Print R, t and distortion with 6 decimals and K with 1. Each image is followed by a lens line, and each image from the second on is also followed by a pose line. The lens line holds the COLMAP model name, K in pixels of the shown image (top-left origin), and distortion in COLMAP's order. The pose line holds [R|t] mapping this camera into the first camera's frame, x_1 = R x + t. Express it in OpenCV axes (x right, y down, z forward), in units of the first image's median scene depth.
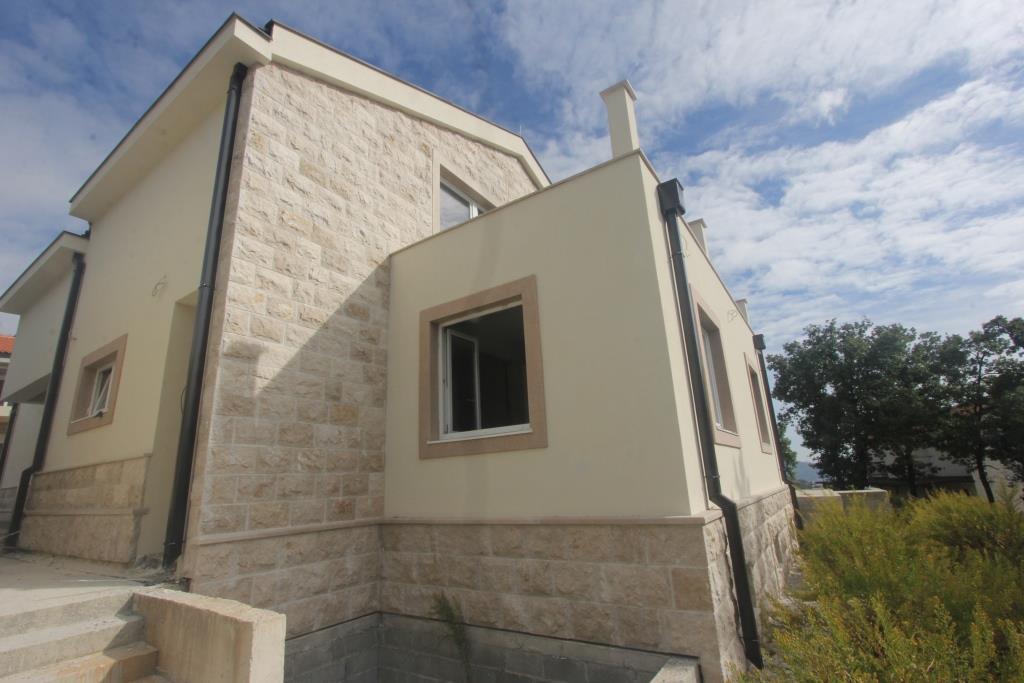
lens RADIAL K [[474.7, 0, 513.0], [0, 474.7, 351.9], [0, 0, 1]] dist [-0.023046, 0.004099]
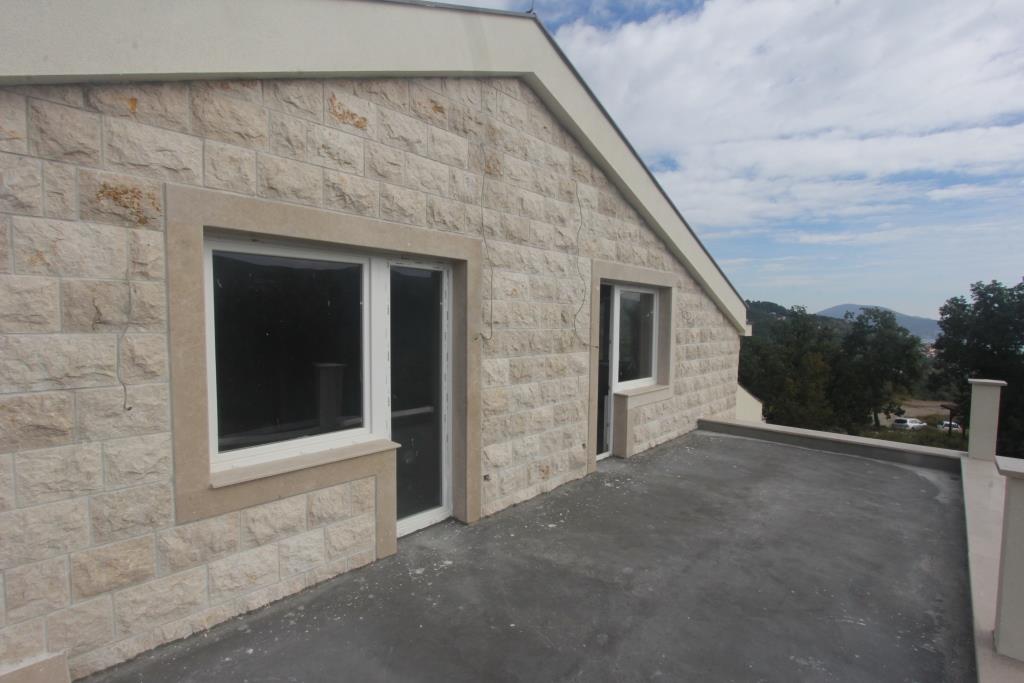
lens RADIAL K [[474.7, 0, 509.9], [0, 474.7, 342.7], [0, 0, 1]] dist [-0.023046, 0.004099]
pose [[0.984476, 0.063651, -0.163569, 0.097895], [-0.007416, 0.946179, 0.323560, -0.387492], [0.175360, -0.317324, 0.931963, 0.647016]]
